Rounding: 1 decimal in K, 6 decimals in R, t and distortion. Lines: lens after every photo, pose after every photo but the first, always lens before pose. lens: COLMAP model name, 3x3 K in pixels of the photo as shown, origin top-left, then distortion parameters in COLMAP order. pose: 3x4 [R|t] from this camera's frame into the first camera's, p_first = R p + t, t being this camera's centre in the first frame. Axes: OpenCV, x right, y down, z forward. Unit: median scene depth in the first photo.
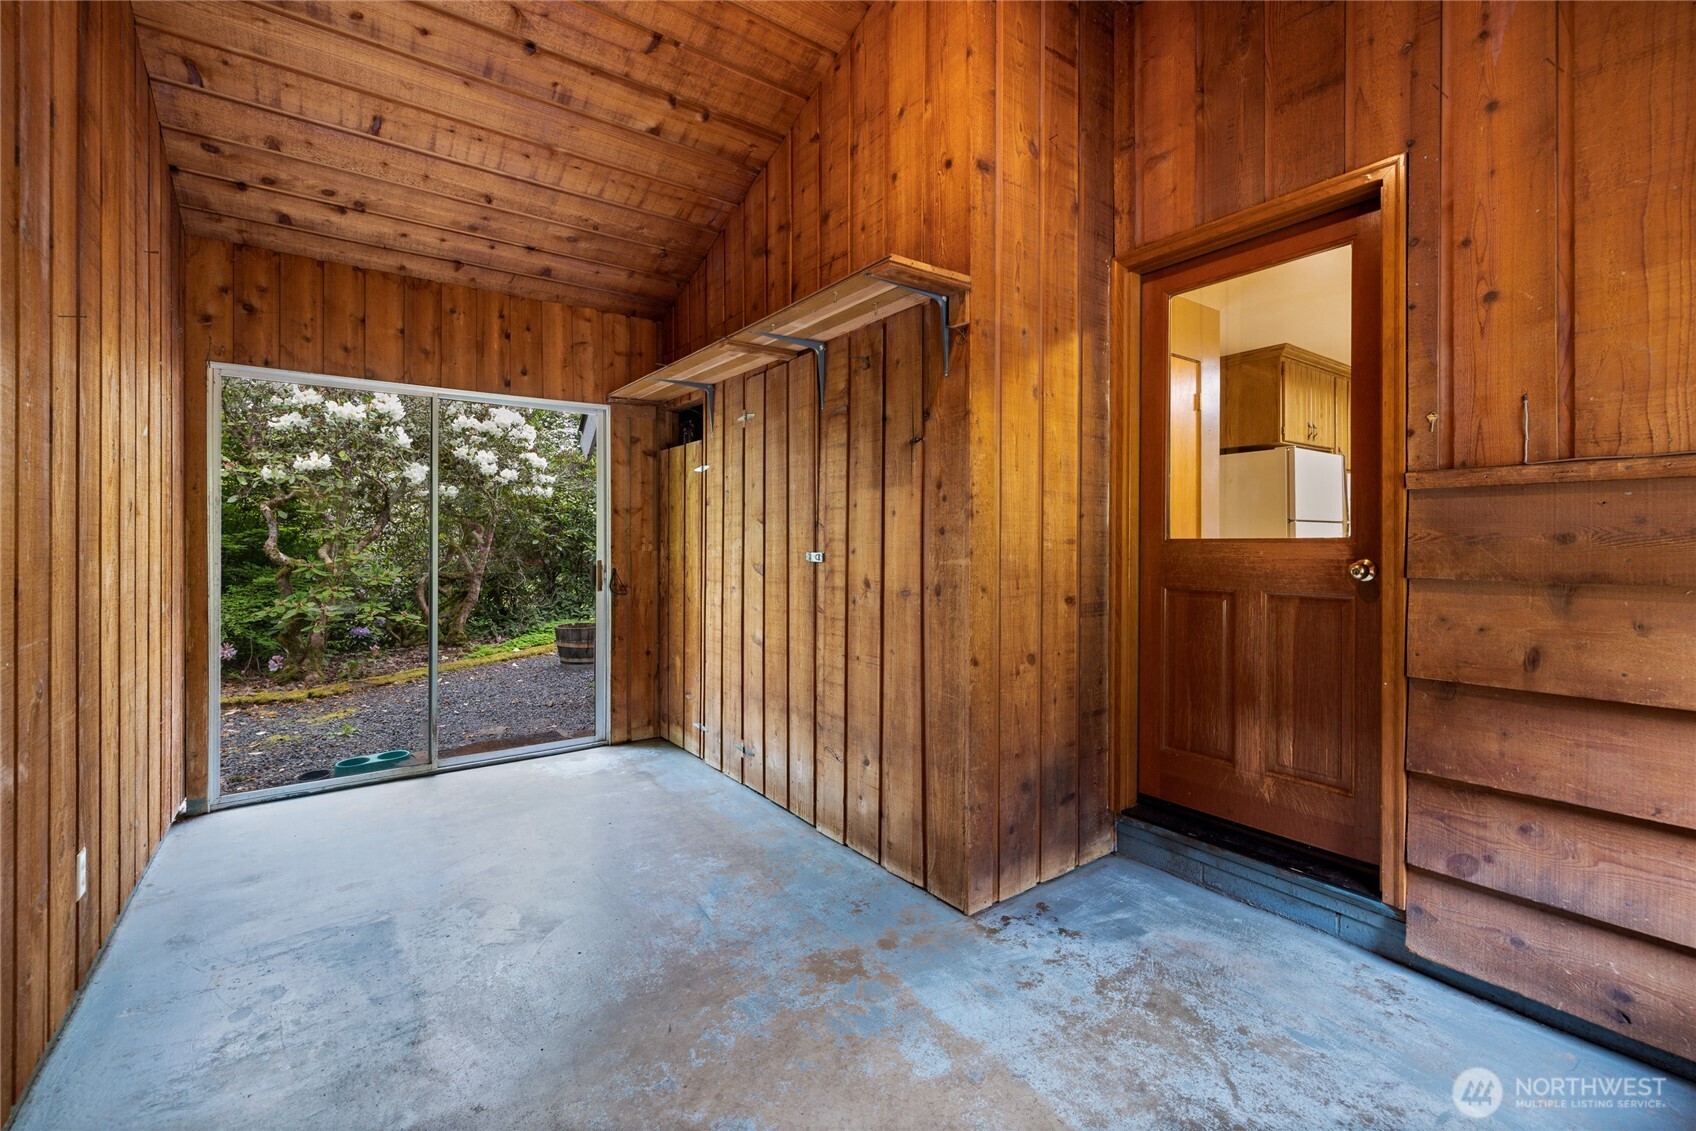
lens RADIAL K [[703.9, 0, 841.0], [0, 703.9, 539.2], [0, 0, 1]] dist [-0.000618, -0.000097]
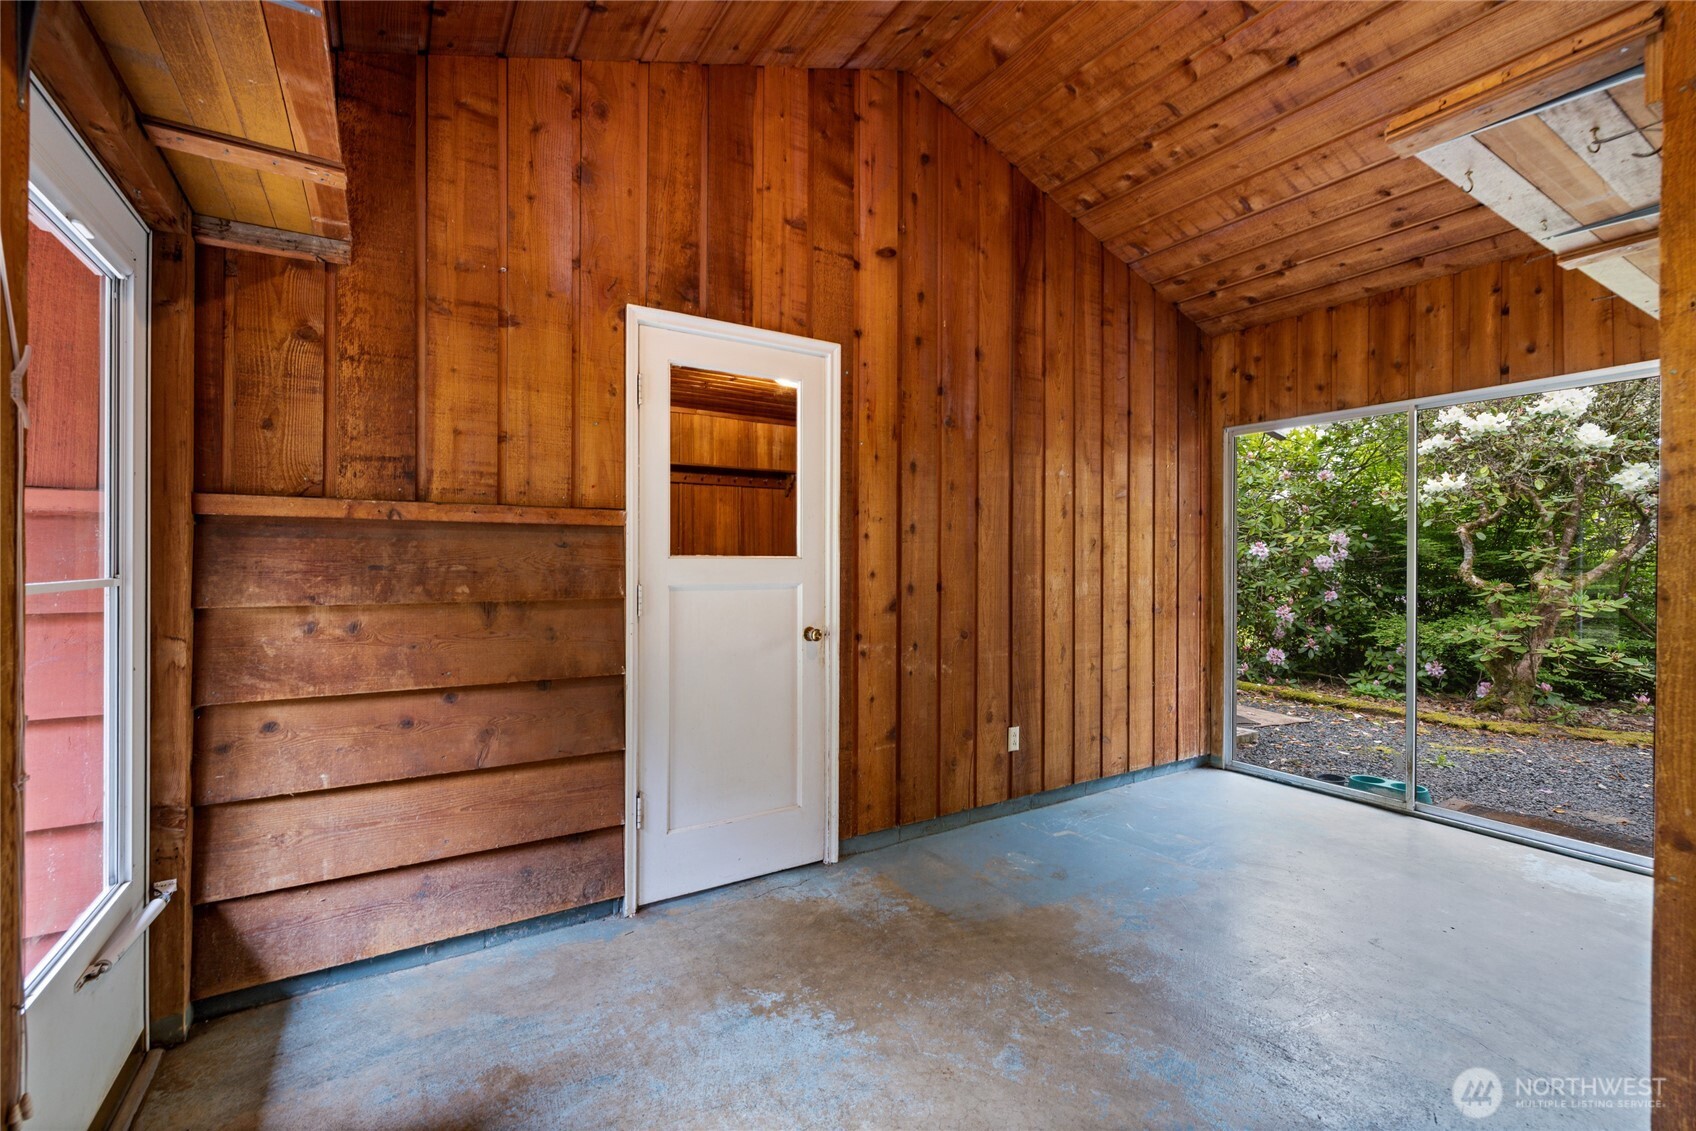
lens RADIAL K [[727.0, 0, 840.2], [0, 727.0, 559.6], [0, 0, 1]] dist [0.000215, 0.000006]
pose [[-0.057948, -0.001308, -0.998319, 0.437977], [0.000200, 0.999999, -0.001322, -0.003349], [0.998320, -0.000276, -0.057948, 0.311039]]
